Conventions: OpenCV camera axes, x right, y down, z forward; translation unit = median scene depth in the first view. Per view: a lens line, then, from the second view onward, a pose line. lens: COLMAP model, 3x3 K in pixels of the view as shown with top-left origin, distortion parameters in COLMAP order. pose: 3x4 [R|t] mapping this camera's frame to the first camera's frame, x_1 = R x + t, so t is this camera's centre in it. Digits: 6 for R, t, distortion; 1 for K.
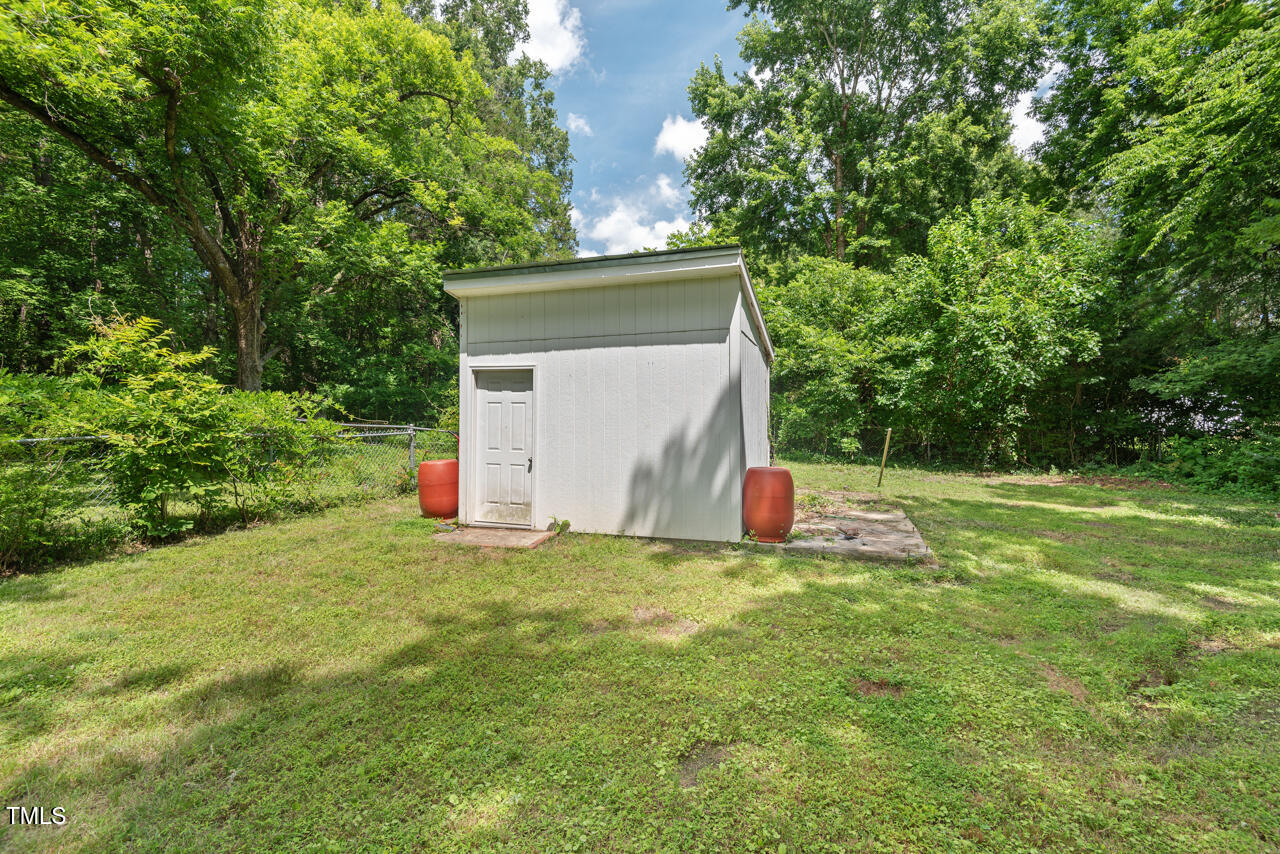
lens RADIAL K [[579.3, 0, 641.0], [0, 579.3, 426.2], [0, 0, 1]] dist [0.028549, -0.013732]
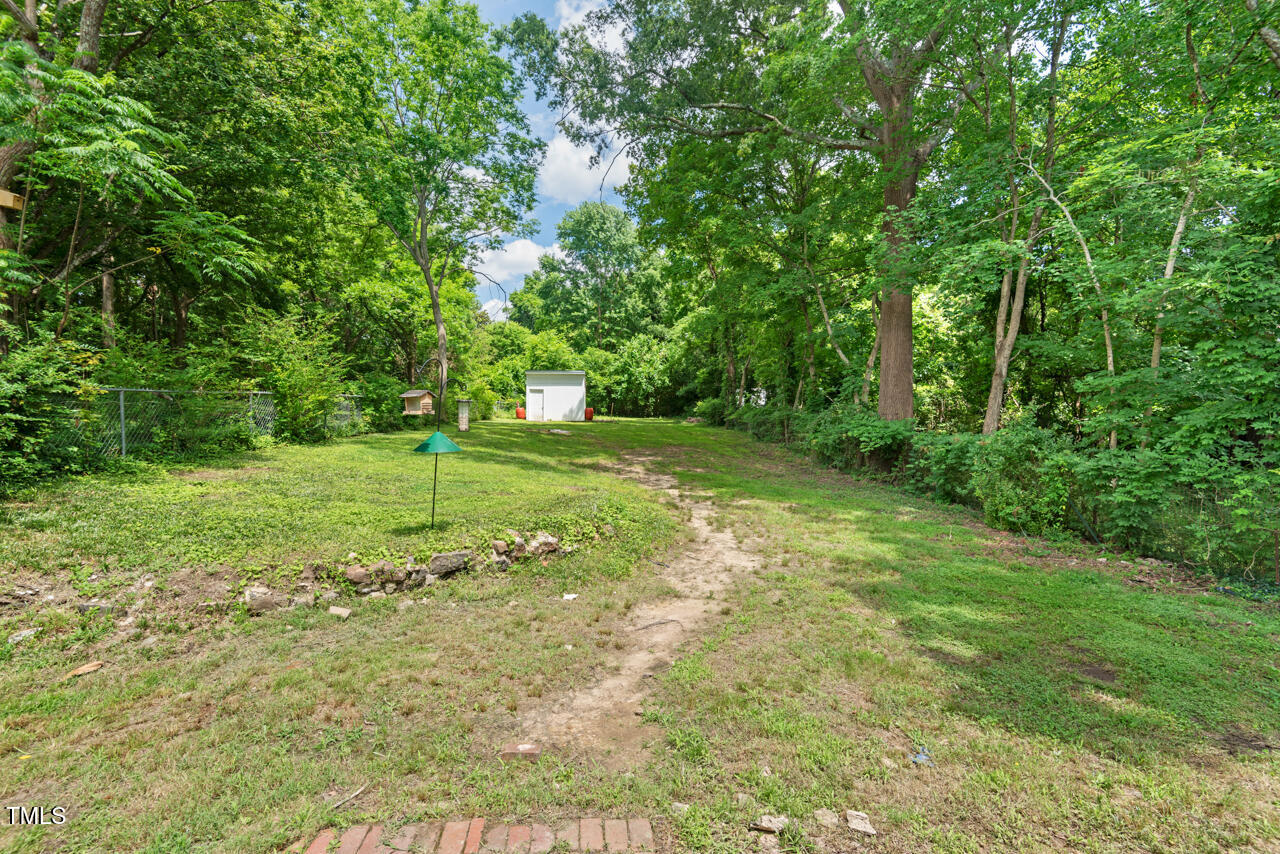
lens RADIAL K [[579.3, 0, 640.4], [0, 579.3, 423.2], [0, 0, 1]] dist [0.028549, -0.013732]
pose [[0.927908, -0.010827, 0.372651, -0.635924], [0.009313, 0.999939, 0.005862, 0.088165], [-0.372692, -0.001969, 0.927953, -2.012397]]
